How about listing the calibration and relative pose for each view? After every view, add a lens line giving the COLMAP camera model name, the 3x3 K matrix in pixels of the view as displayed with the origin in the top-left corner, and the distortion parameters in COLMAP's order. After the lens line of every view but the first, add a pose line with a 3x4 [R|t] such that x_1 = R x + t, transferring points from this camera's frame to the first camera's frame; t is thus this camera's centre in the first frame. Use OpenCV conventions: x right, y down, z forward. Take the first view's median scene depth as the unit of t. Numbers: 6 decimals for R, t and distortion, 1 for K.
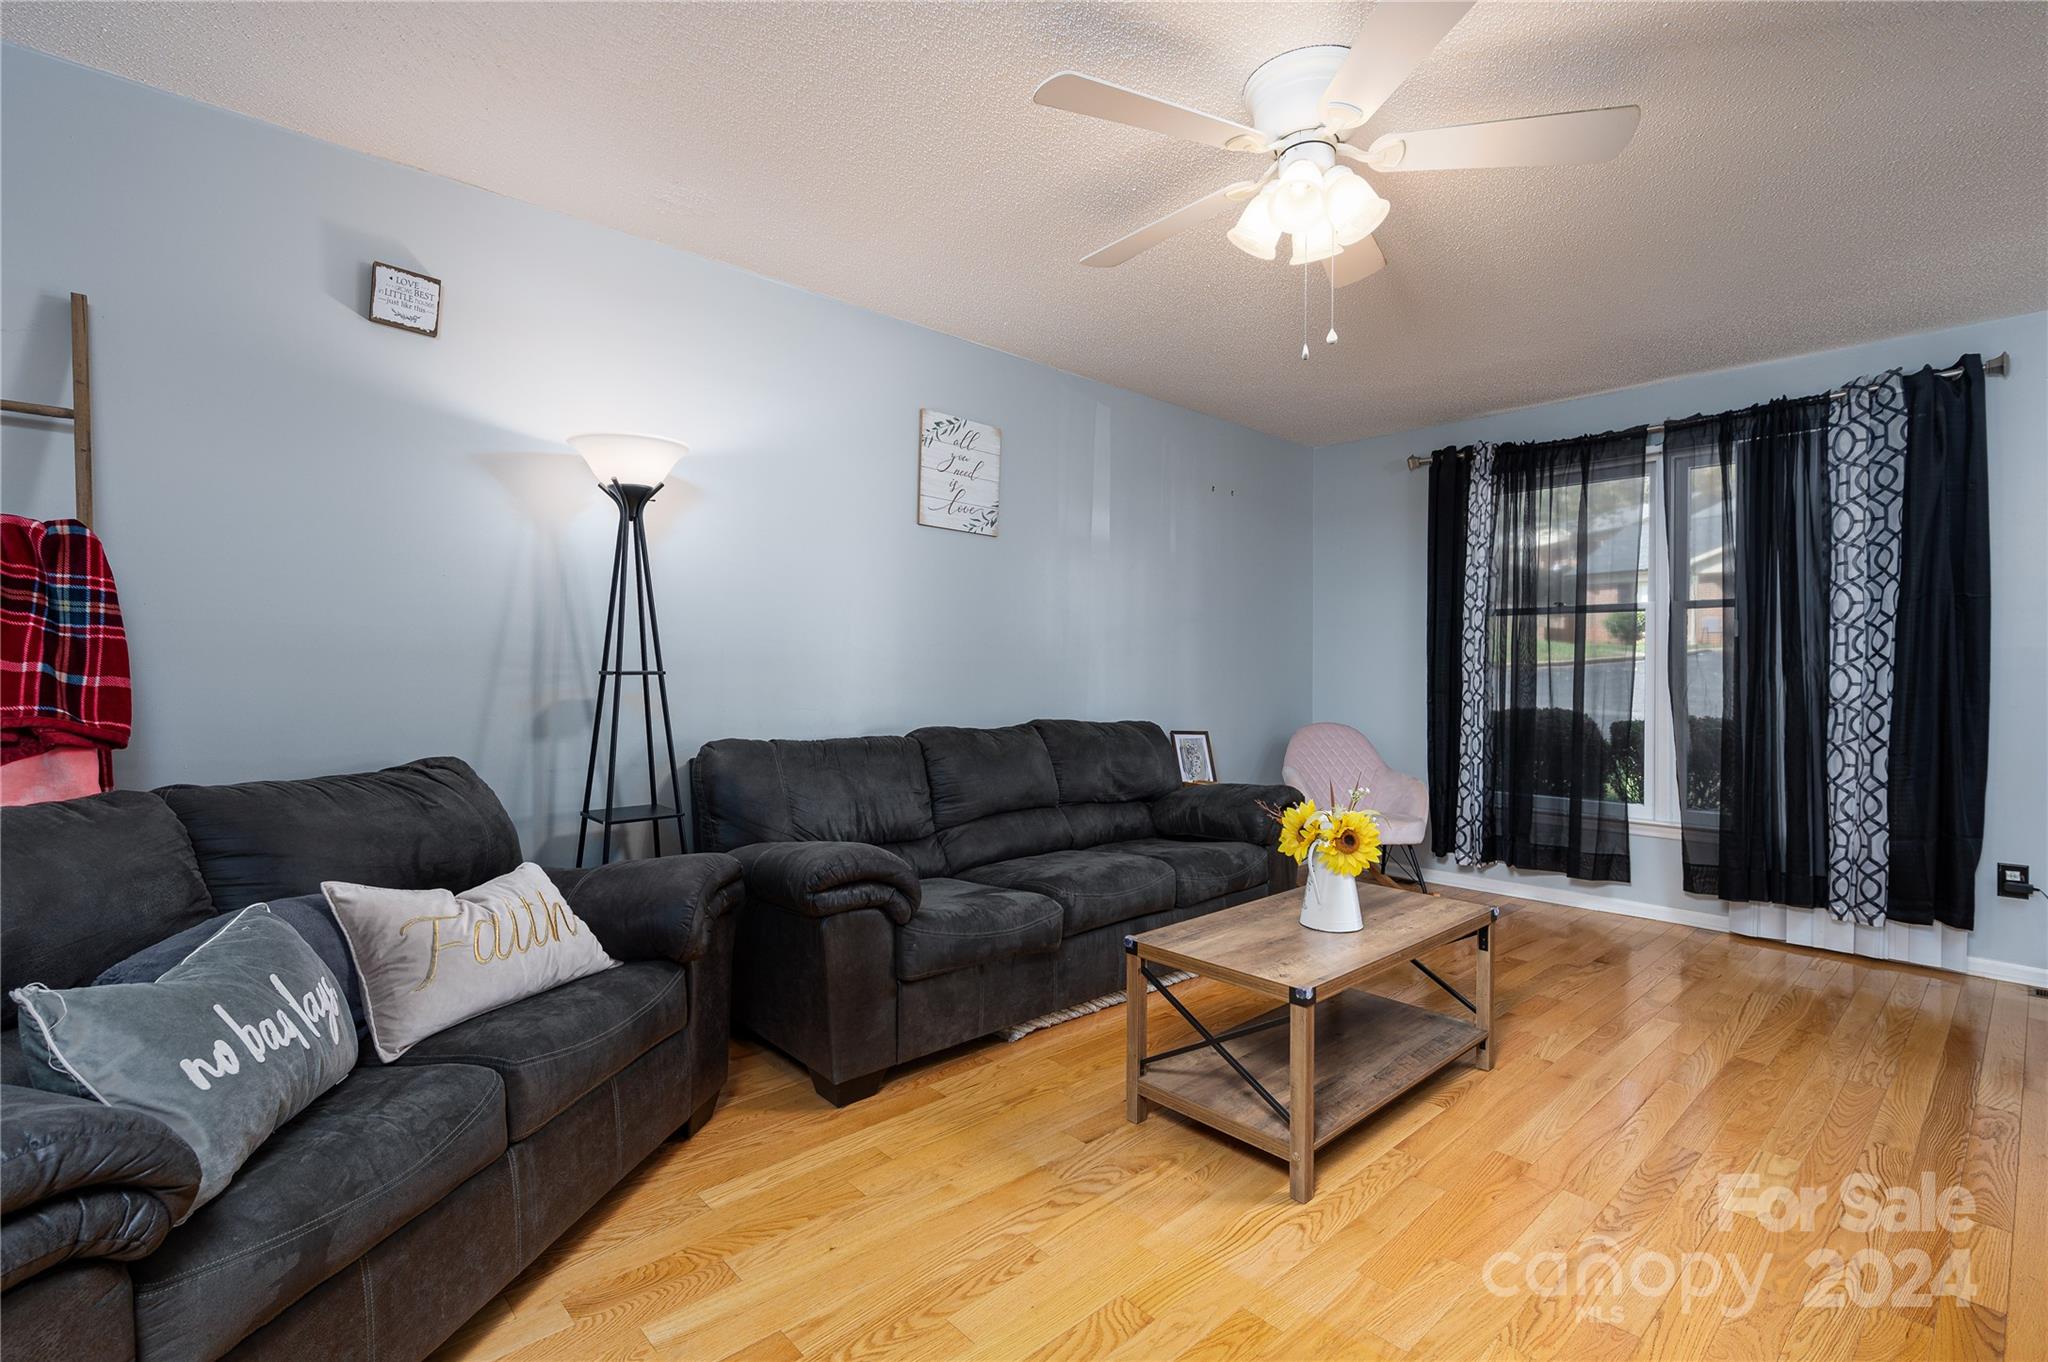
lens RADIAL K [[951.9, 0, 1033.2], [0, 951.9, 685.8], [0, 0, 1]] dist [0.001357, 0.000566]
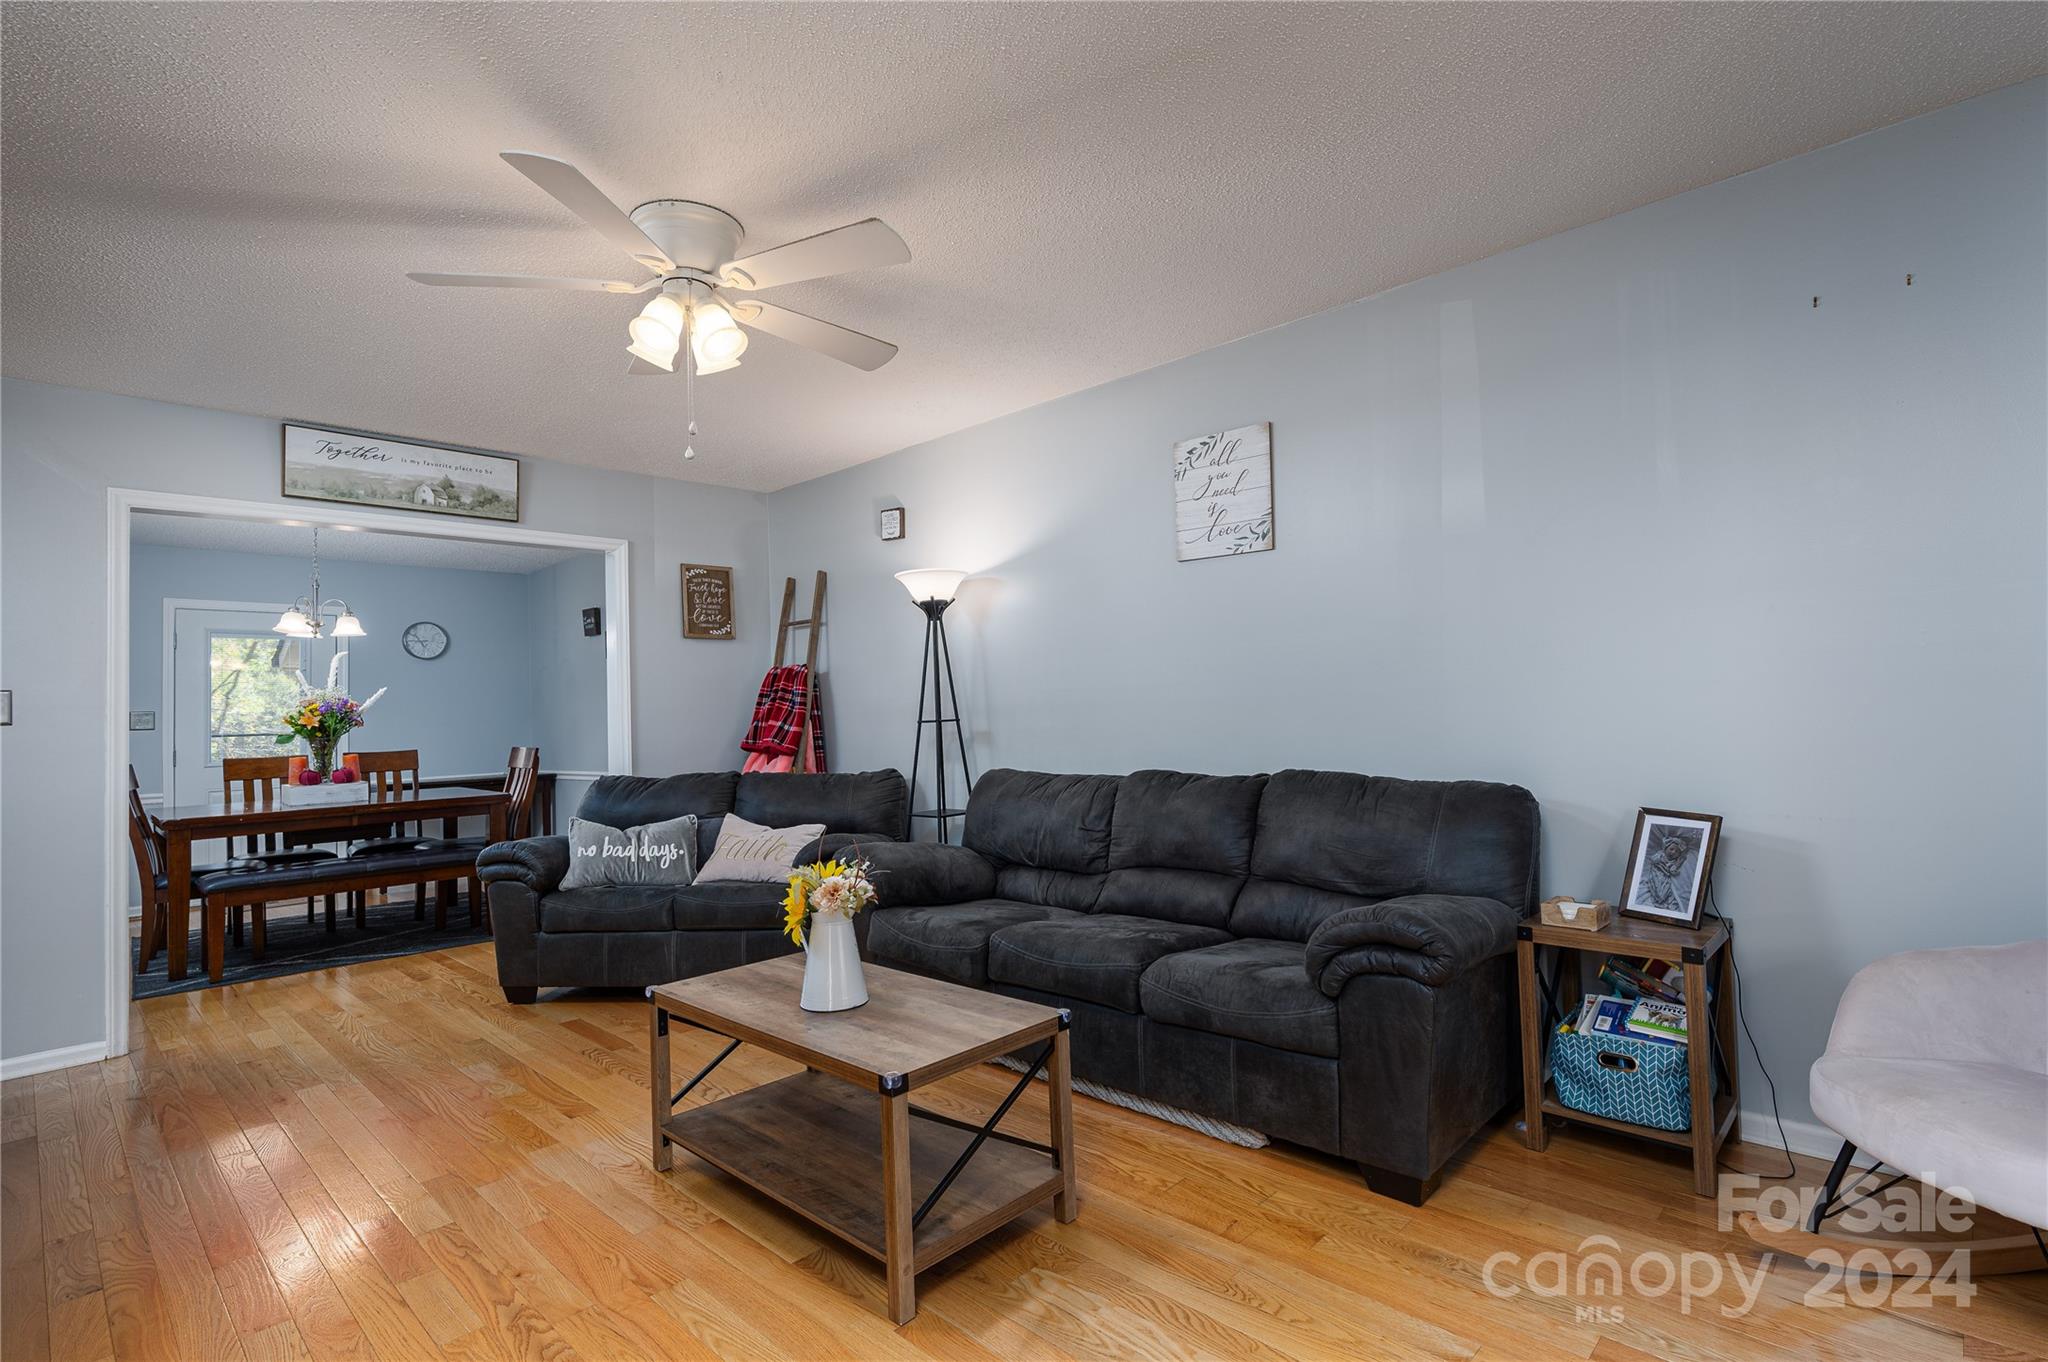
lens RADIAL K [[983.4, 0, 1020.4], [0, 983.4, 688.3], [0, 0, 1]] dist [0.002118, -0.000197]
pose [[0.049780, -0.029310, -0.998330, 0.871011], [0.019230, 0.999412, -0.028383, -0.013793], [0.998575, -0.017785, 0.050314, 0.778409]]
